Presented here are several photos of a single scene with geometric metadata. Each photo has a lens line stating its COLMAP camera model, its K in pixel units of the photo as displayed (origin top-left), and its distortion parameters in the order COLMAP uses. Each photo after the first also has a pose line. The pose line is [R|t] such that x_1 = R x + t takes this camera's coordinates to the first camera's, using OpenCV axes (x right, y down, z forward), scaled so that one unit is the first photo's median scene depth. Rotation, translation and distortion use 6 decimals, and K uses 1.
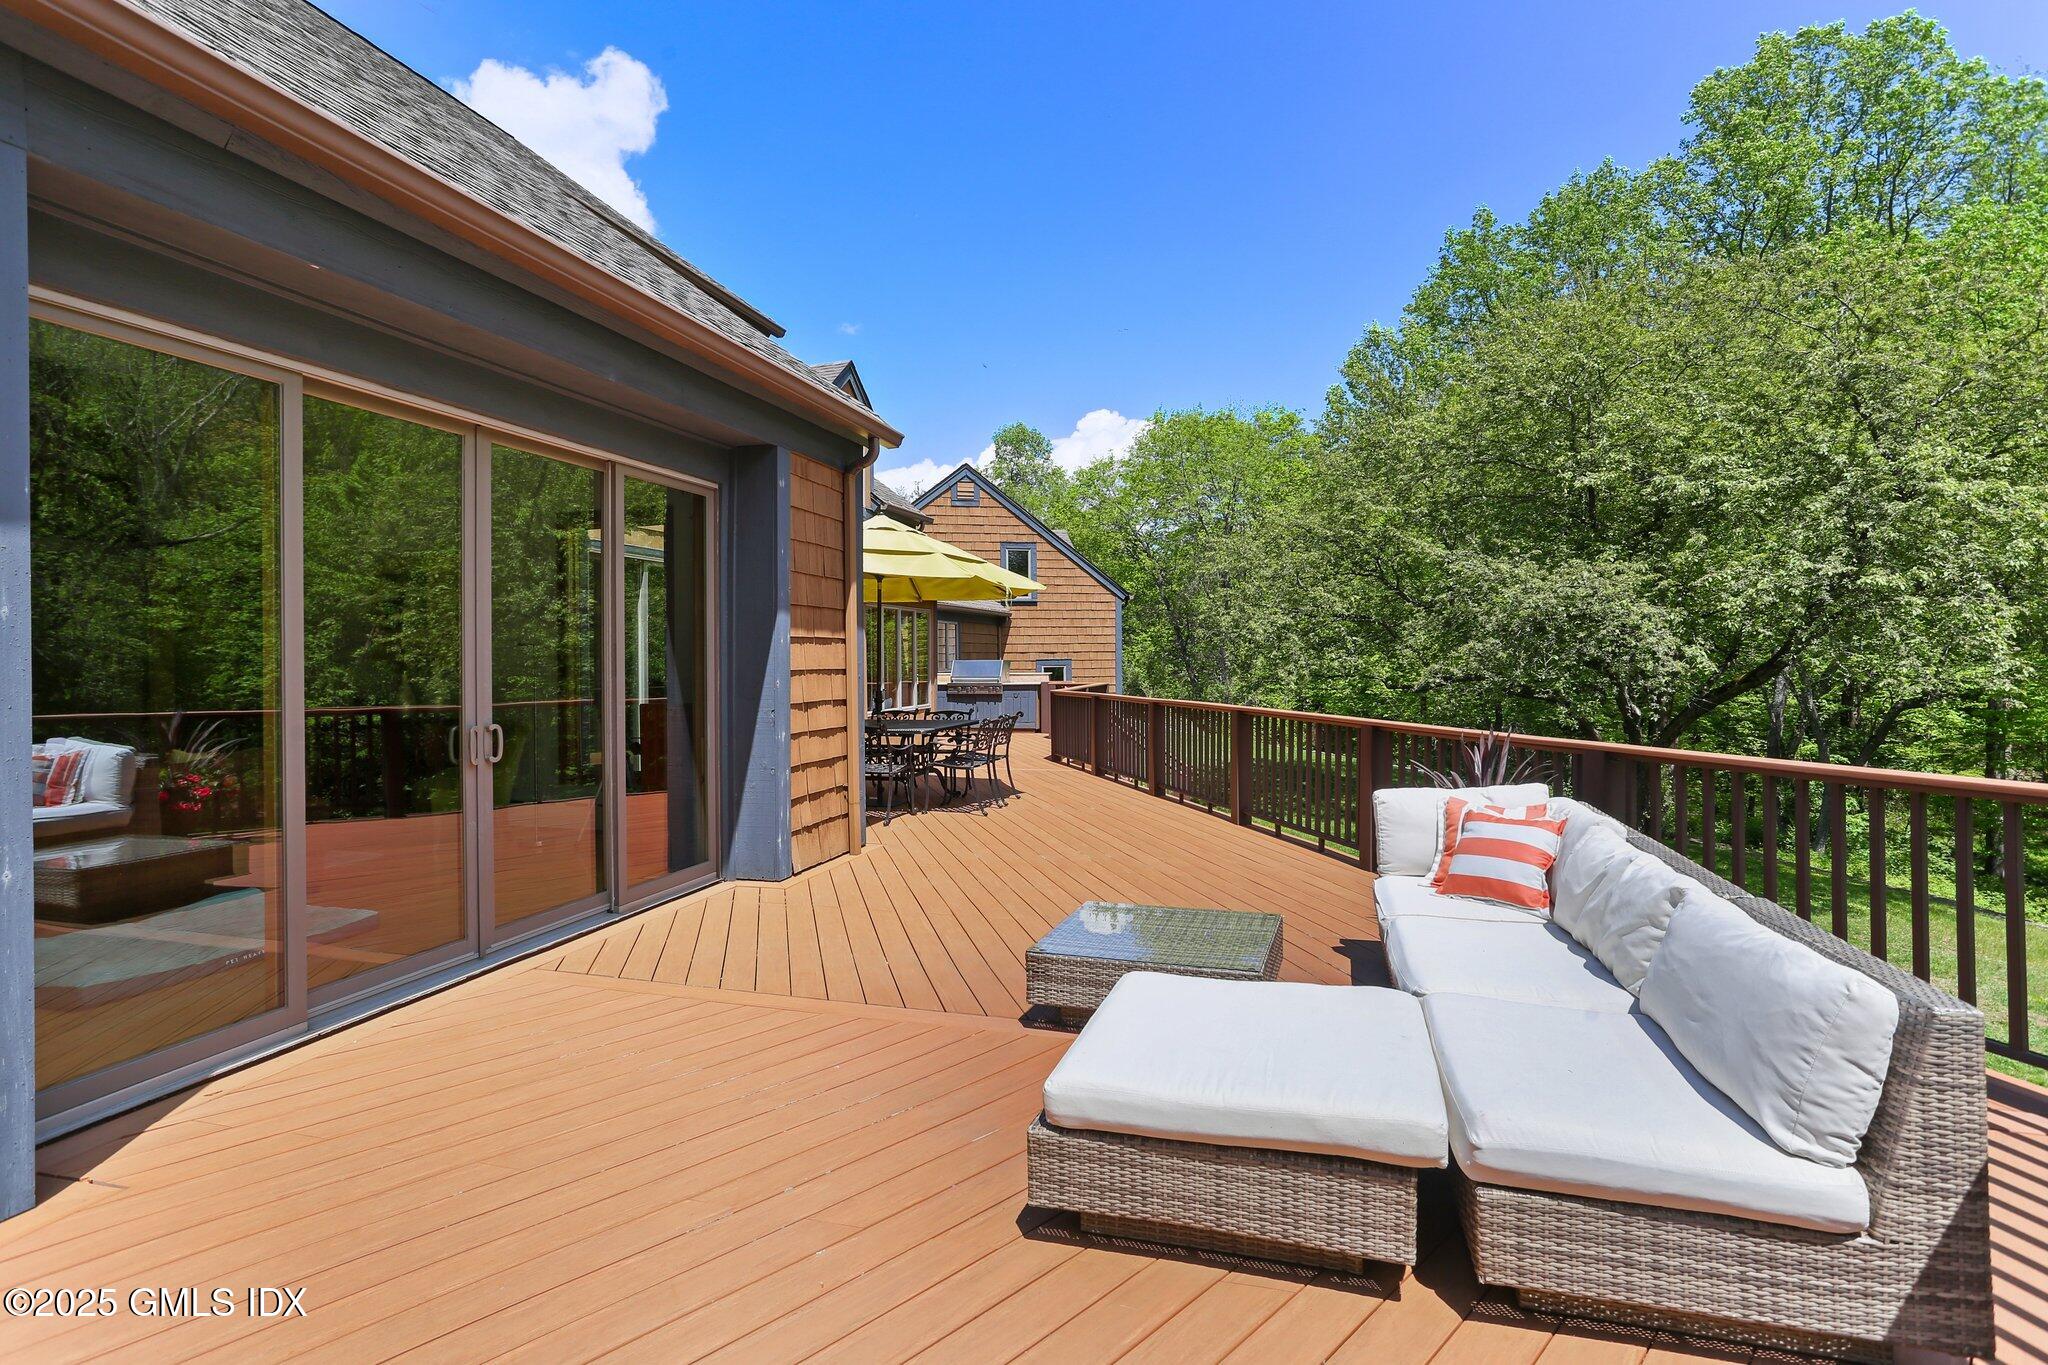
lens RADIAL K [[1002.1, 0, 1021.7], [0, 1002.1, 666.6], [0, 0, 1]] dist [0.002472, 0.000881]
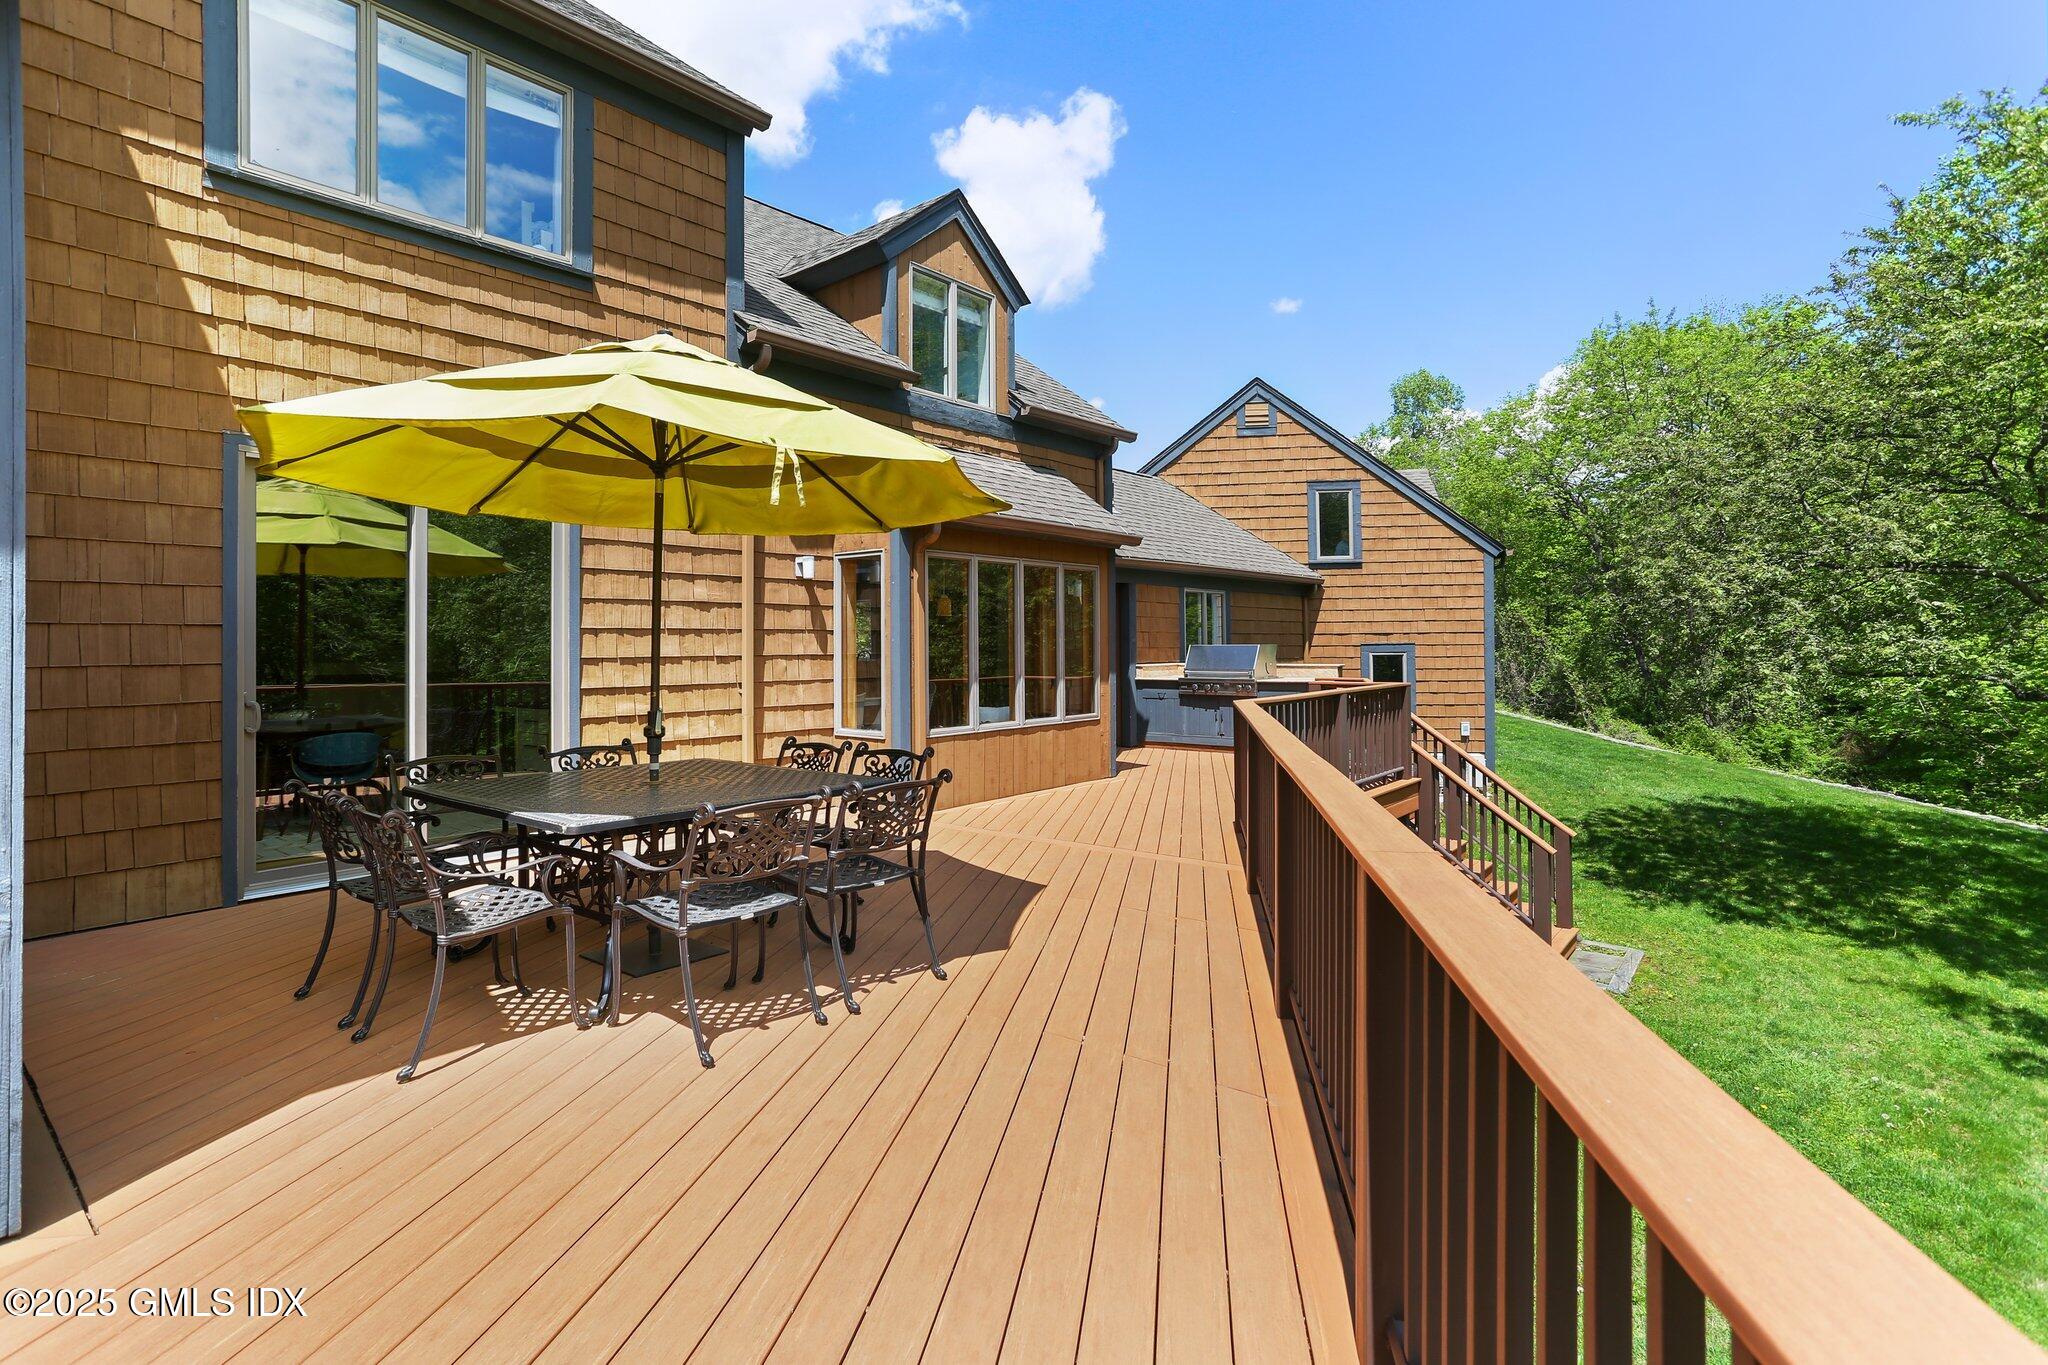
lens RADIAL K [[1052.3, 0, 1028.4], [0, 1052.3, 630.1], [0, 0, 1]] dist [0.029547, 0.000766]
pose [[0.932500, -0.003819, -0.361150, 0.066633], [-0.003527, 0.999800, -0.019680, -0.001214], [0.361152, 0.019625, 0.932300, 0.218671]]
